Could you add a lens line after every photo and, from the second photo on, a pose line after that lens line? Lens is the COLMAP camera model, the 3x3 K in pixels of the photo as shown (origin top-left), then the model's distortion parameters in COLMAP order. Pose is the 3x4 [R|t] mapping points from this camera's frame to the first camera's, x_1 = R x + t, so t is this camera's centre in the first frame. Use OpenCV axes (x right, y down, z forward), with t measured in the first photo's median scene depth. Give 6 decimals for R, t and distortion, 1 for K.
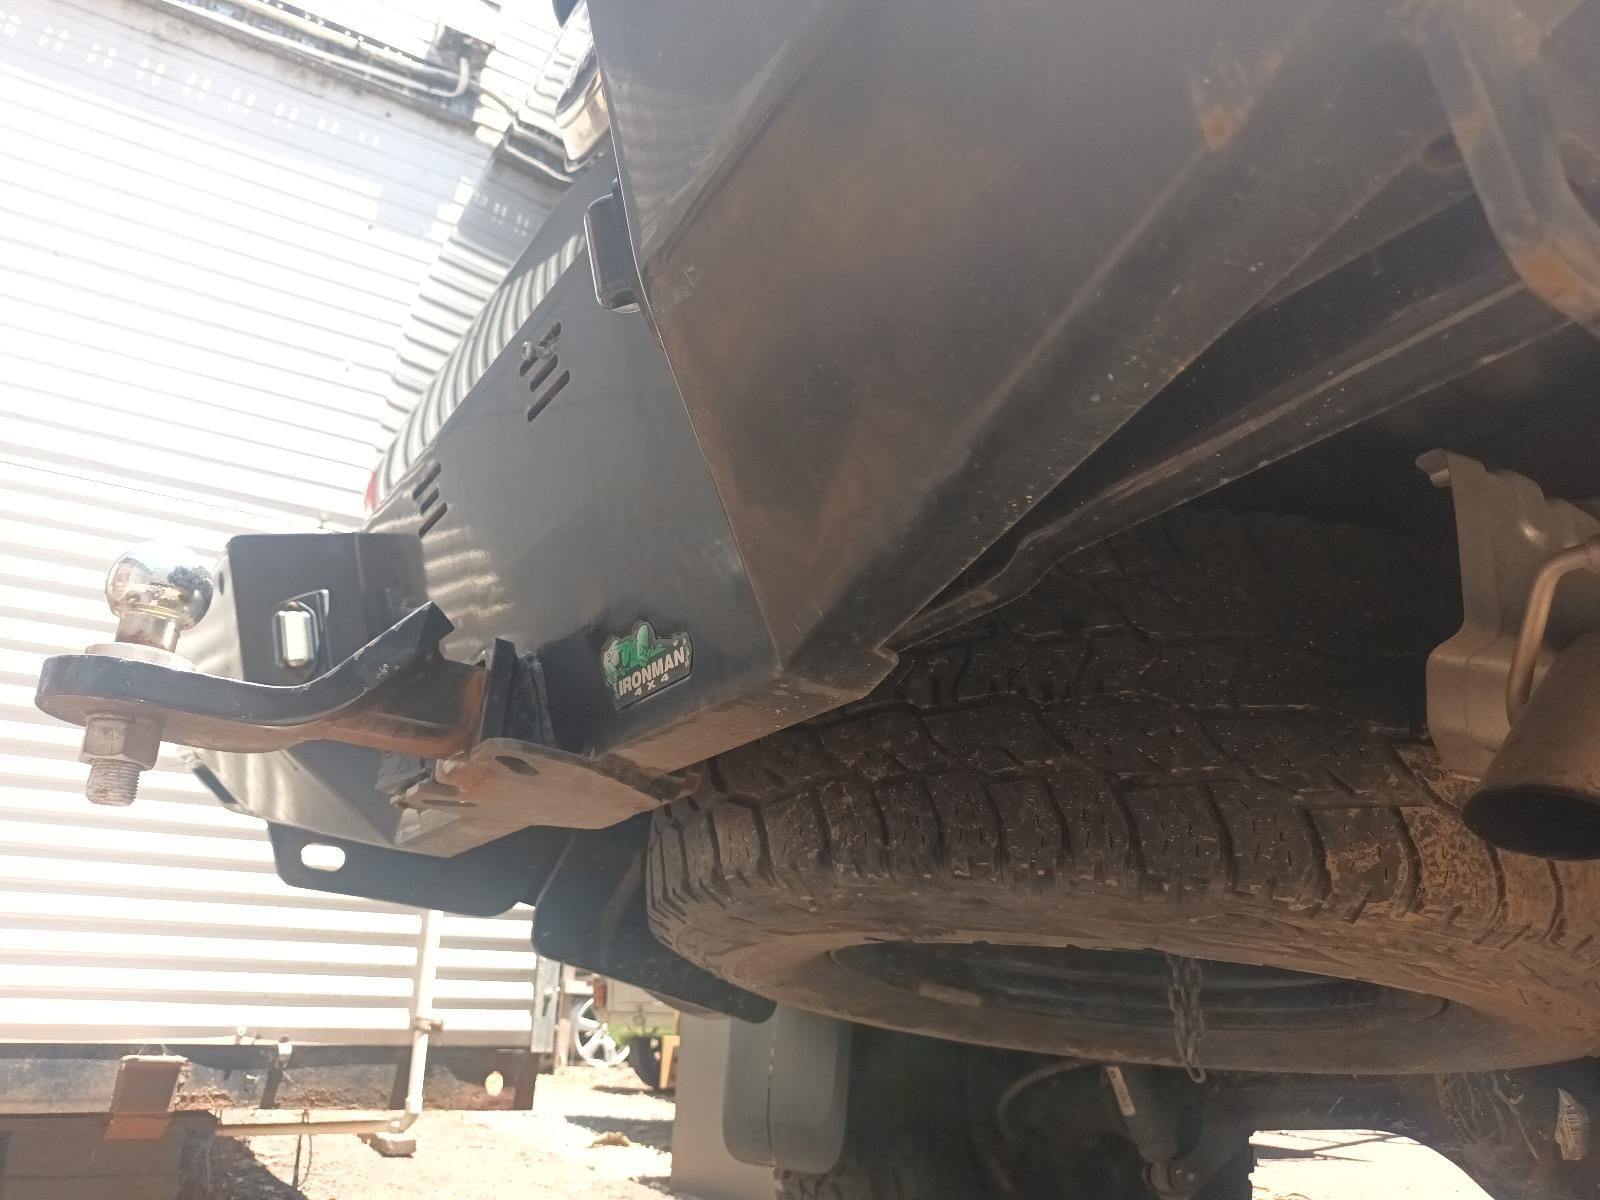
lens RADIAL K [[1226.2, 0, 788.1], [0, 1226.2, 595.9], [0, 0, 1]] dist [-0.020206, 0.006376]
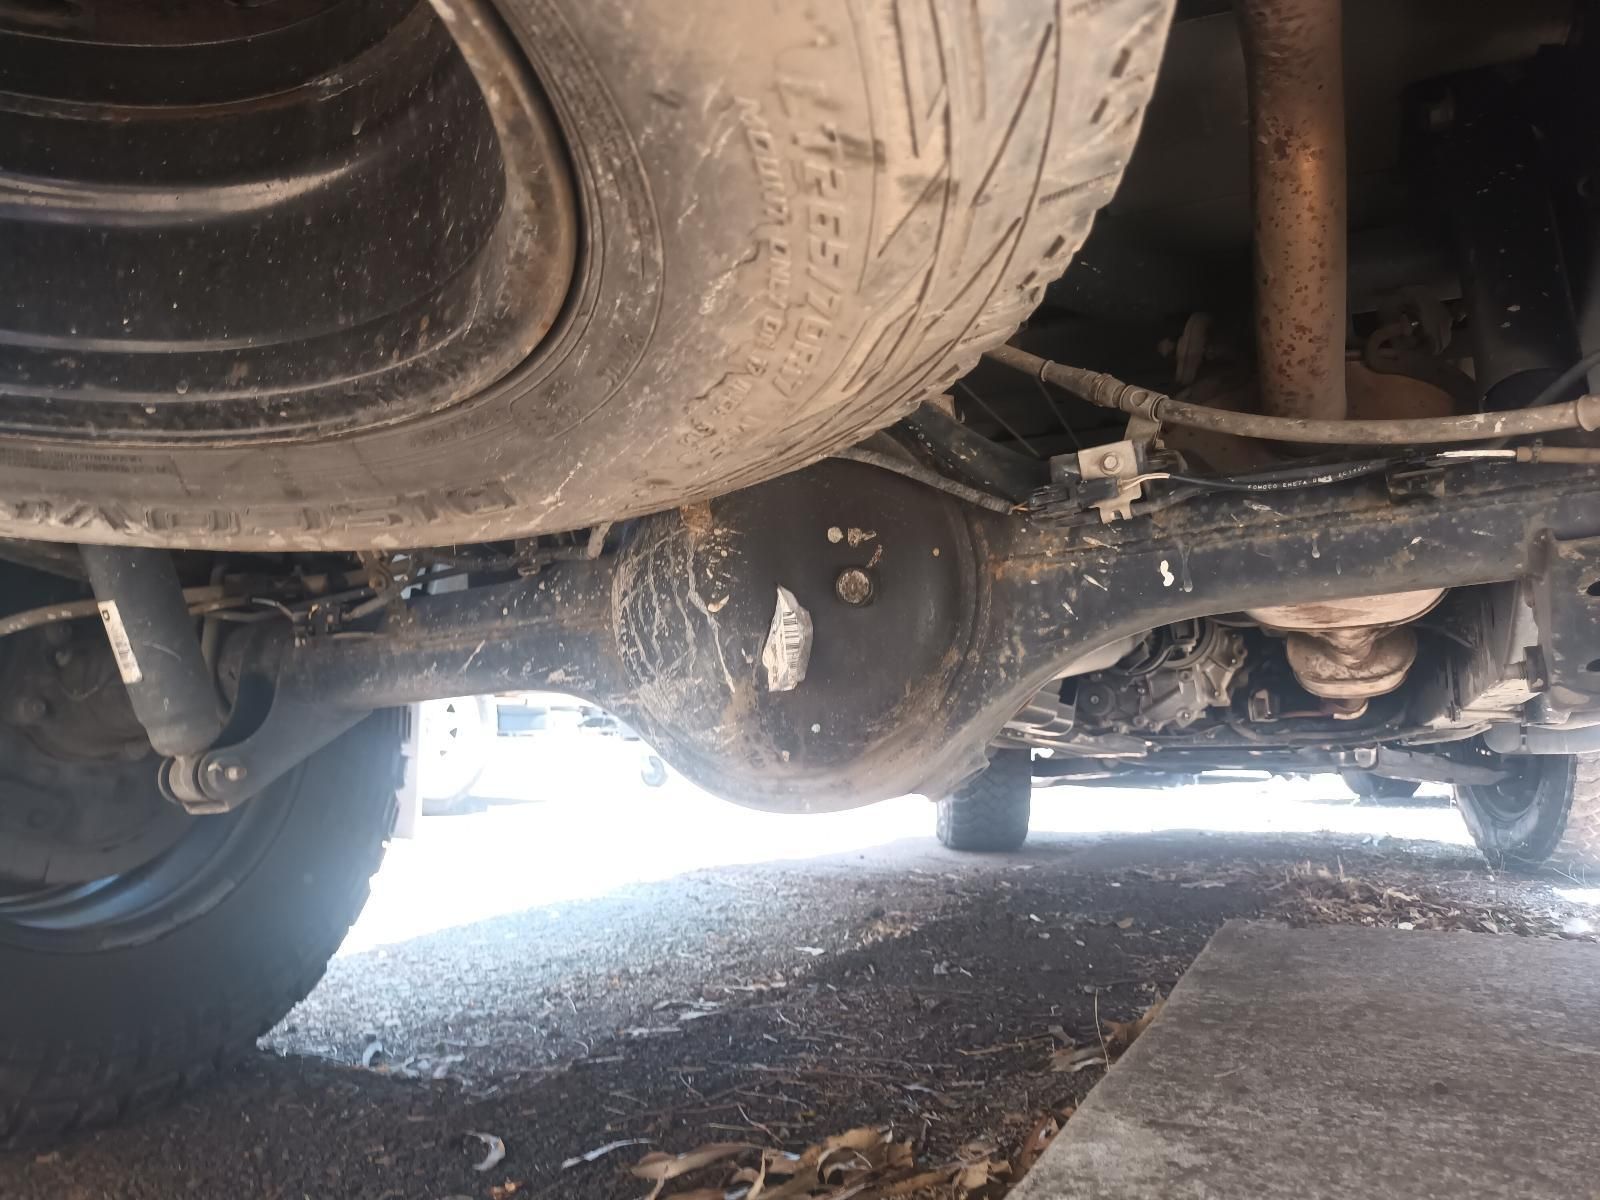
lens RADIAL K [[1216.9, 0, 834.2], [0, 1216.9, 596.1], [0, 0, 1]] dist [-0.008850, 0.003788]
pose [[0.831024, 0.026038, 0.555627, 0.286624], [-0.162357, 0.966759, 0.197525, 0.263996], [-0.532014, -0.254358, 0.807628, 0.440978]]
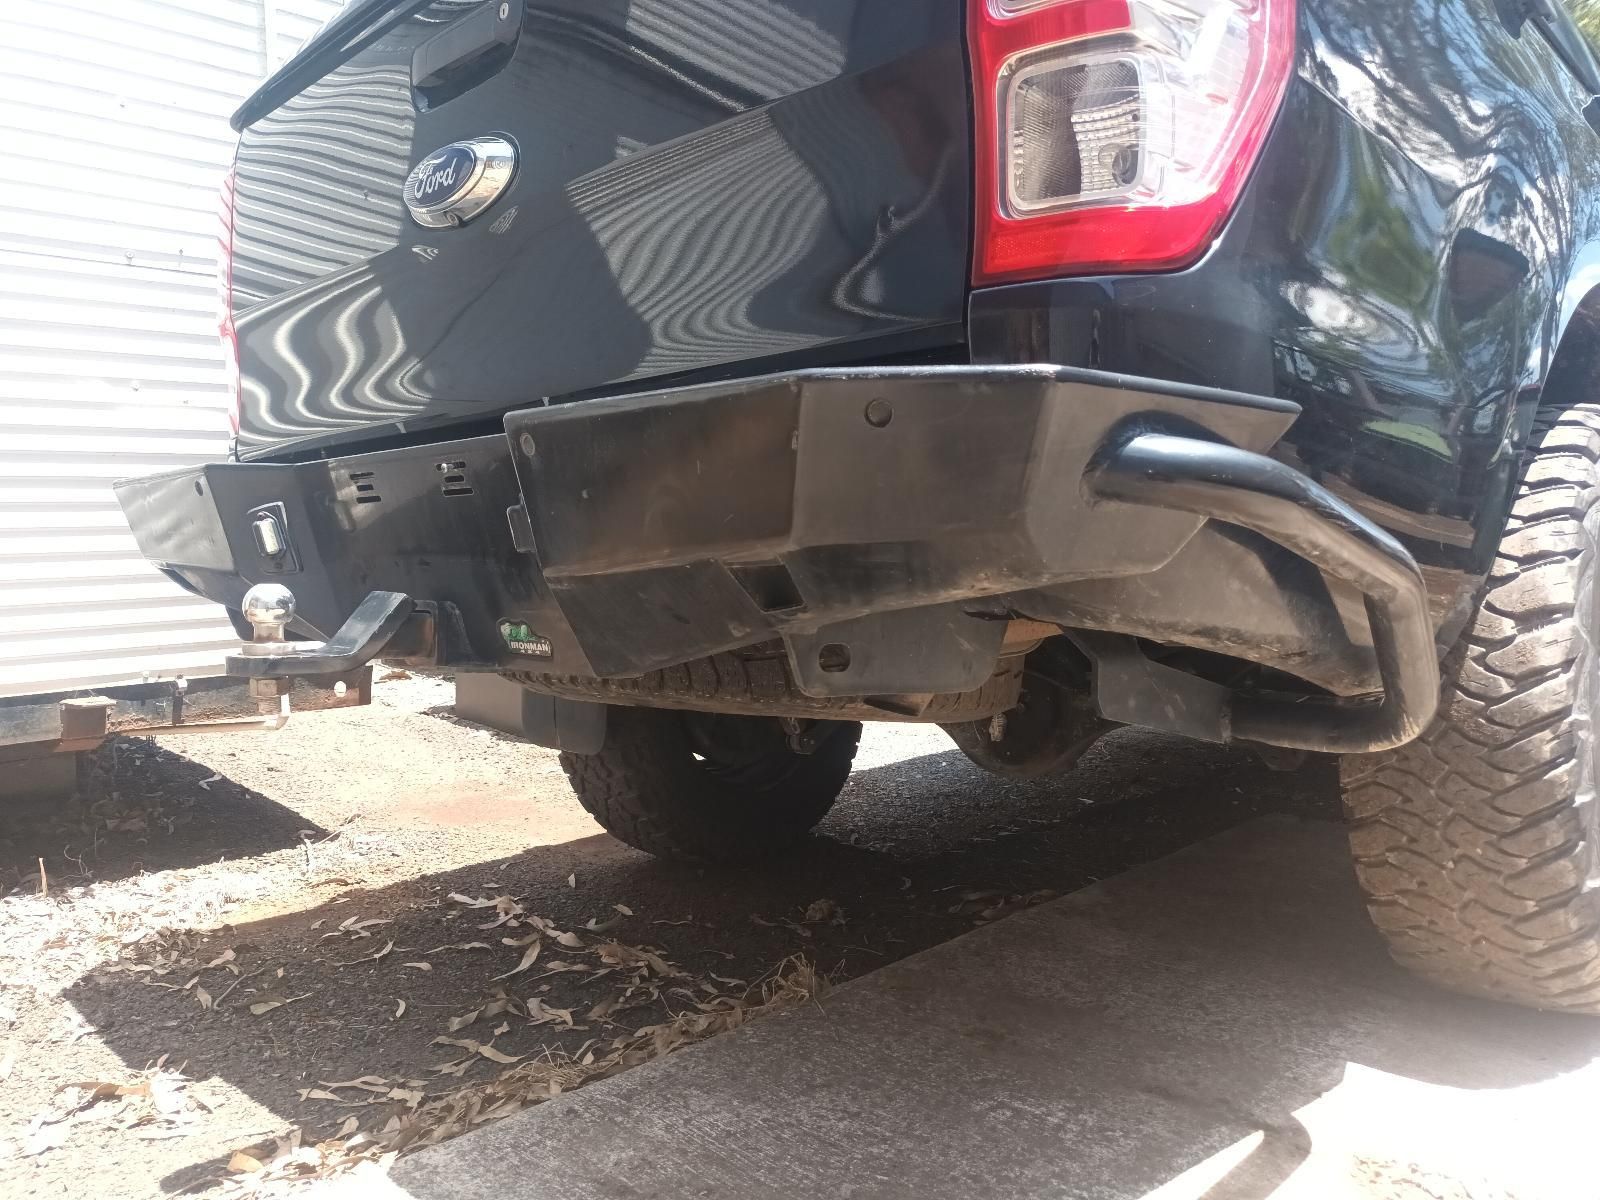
lens RADIAL K [[1218.1, 0, 800.0], [0, 1218.1, 600.0], [0, 0, 1]] dist [0.000932, -0.053420]
pose [[0.974390, -0.048601, 0.219551, -0.057098], [-0.043864, 0.916526, 0.397562, -0.450091], [-0.220547, -0.397010, 0.890922, -0.508599]]
